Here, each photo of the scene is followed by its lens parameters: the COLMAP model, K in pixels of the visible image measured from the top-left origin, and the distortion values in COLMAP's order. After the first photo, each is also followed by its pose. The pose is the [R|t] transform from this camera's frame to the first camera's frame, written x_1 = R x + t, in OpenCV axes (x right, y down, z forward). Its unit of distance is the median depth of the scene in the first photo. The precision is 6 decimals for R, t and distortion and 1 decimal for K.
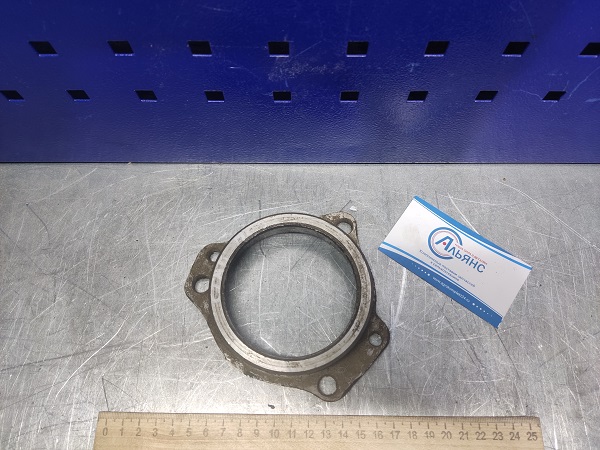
lens RADIAL K [[450.4, 0, 299.1], [0, 450.4, 219.4], [0, 0, 1]] dist [0.101353, -0.183690]
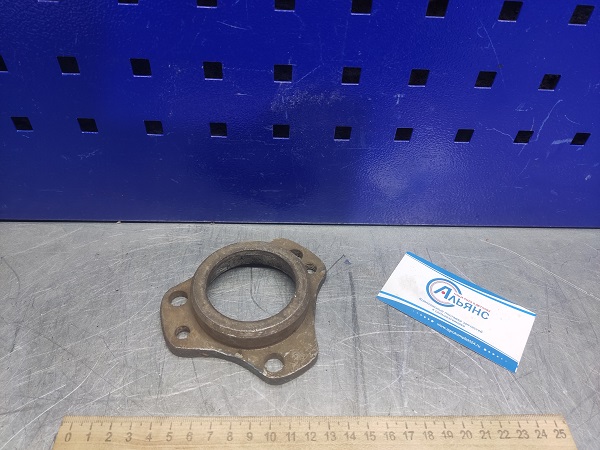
lens RADIAL K [[450.4, 0, 299.1], [0, 450.4, 219.4], [0, 0, 1]] dist [0.101353, -0.183690]
pose [[0.997543, 0.013880, 0.068675, -0.056114], [0.015099, 0.914561, -0.404167, 0.304890], [-0.068417, 0.404211, 0.912104, 0.079003]]
